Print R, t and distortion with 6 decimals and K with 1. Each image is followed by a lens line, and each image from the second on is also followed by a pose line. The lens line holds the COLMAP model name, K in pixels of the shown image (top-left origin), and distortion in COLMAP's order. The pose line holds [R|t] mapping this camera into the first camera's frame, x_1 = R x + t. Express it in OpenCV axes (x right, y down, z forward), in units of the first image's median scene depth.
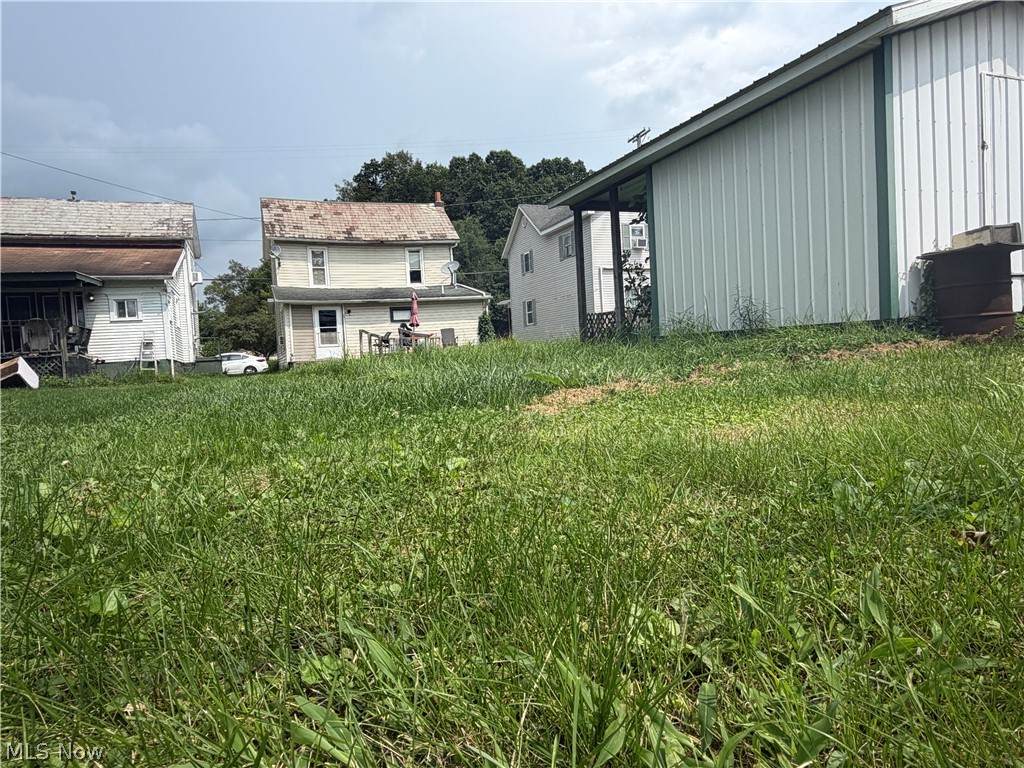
lens RADIAL K [[654.1, 0, 511.7], [0, 654.1, 384.7], [0, 0, 1]] dist [0.006114, 0.002143]
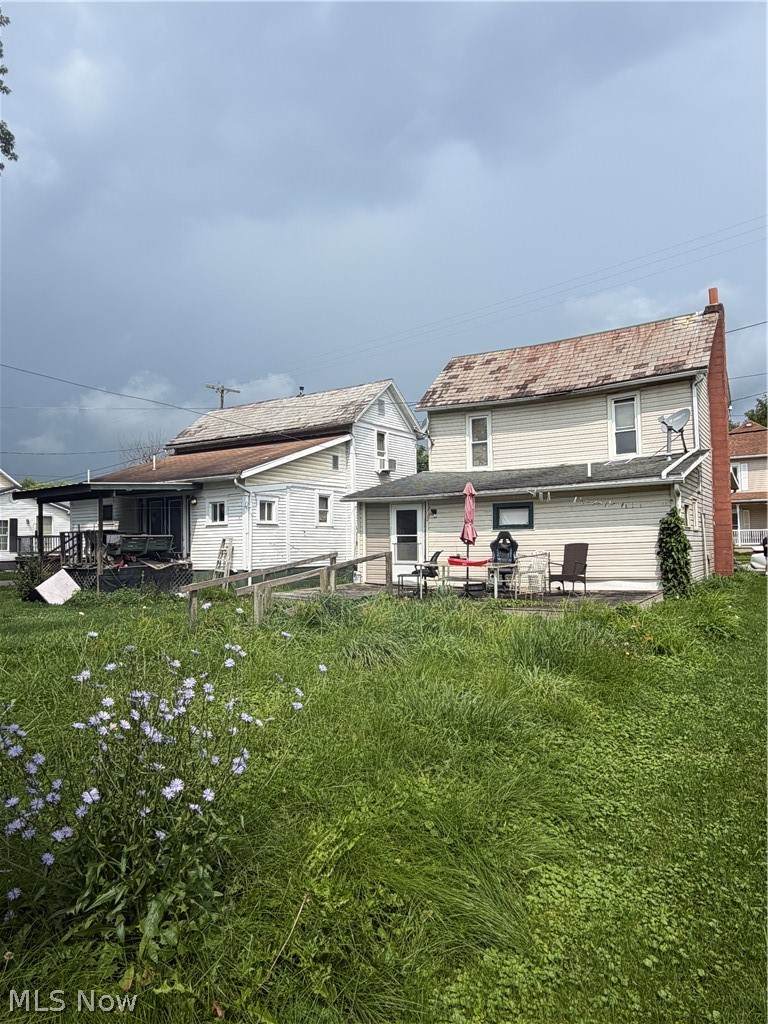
lens RADIAL K [[654.1, 0, 383.3], [0, 654.1, 510.7], [0, 0, 1]] dist [0.006114, 0.002143]
pose [[0.567292, 0.010846, -0.823446, 0.256483], [-0.050996, 0.998457, -0.021981, -0.096294], [0.821936, 0.054462, 0.566969, 0.591966]]
